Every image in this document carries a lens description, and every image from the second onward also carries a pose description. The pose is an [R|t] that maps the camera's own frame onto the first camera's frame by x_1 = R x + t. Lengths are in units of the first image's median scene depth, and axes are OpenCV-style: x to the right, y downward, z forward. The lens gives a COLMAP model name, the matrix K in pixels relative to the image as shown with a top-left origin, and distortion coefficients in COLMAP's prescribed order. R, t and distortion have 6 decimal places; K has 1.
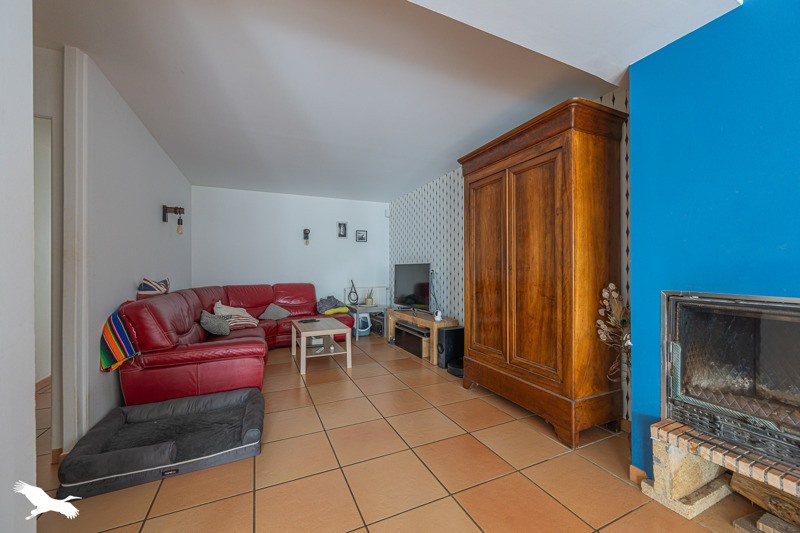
lens RADIAL K [[313.4, 0, 413.0], [0, 313.4, 268.6], [0, 0, 1]] dist [0.000801, 0.000135]
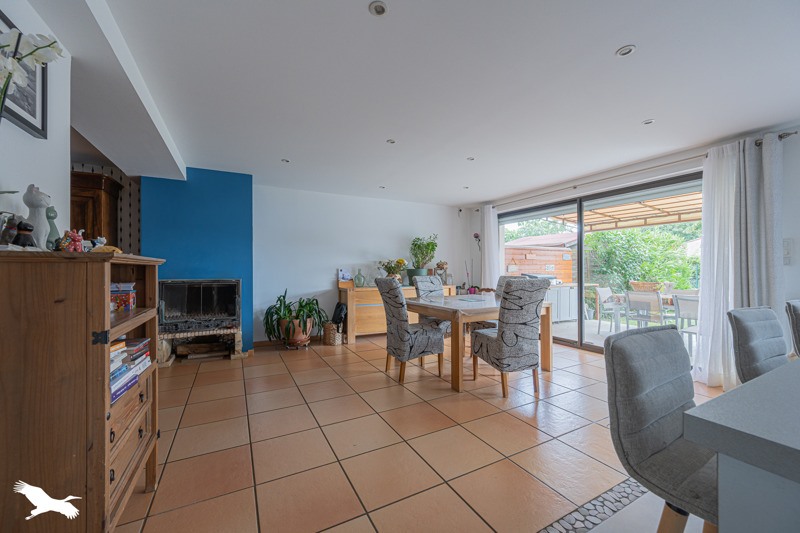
lens RADIAL K [[313.4, 0, 400.2], [0, 313.4, 269.6], [0, 0, 1]] dist [0.000801, 0.000135]
pose [[-0.039837, 0.001634, 0.999205, -0.707863], [0.002636, 0.999995, -0.001530, 0.002231], [-0.999203, 0.002573, -0.039841, -0.320712]]
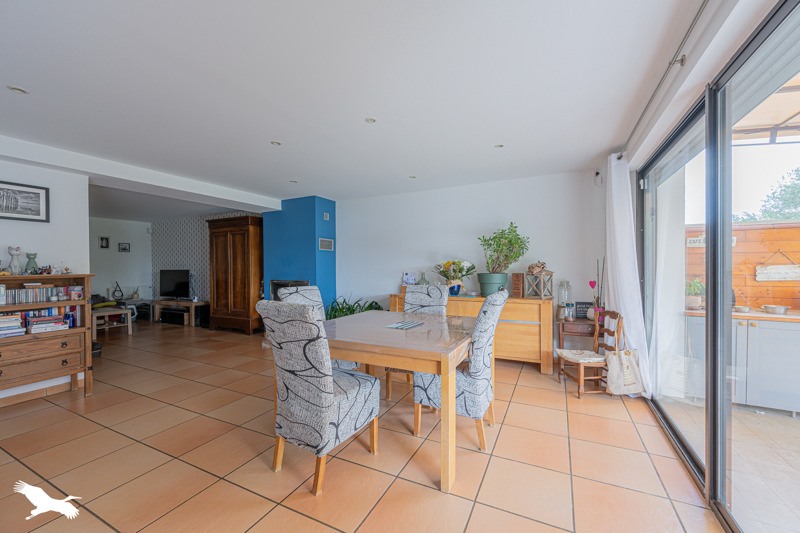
lens RADIAL K [[313.4, 0, 406.4], [0, 313.4, 267.6], [0, 0, 1]] dist [0.000801, 0.000135]
pose [[0.786873, -0.006928, 0.617076, -0.076808], [0.005781, 0.999976, 0.003855, -0.031597], [-0.617087, 0.000534, 0.786894, -1.197332]]
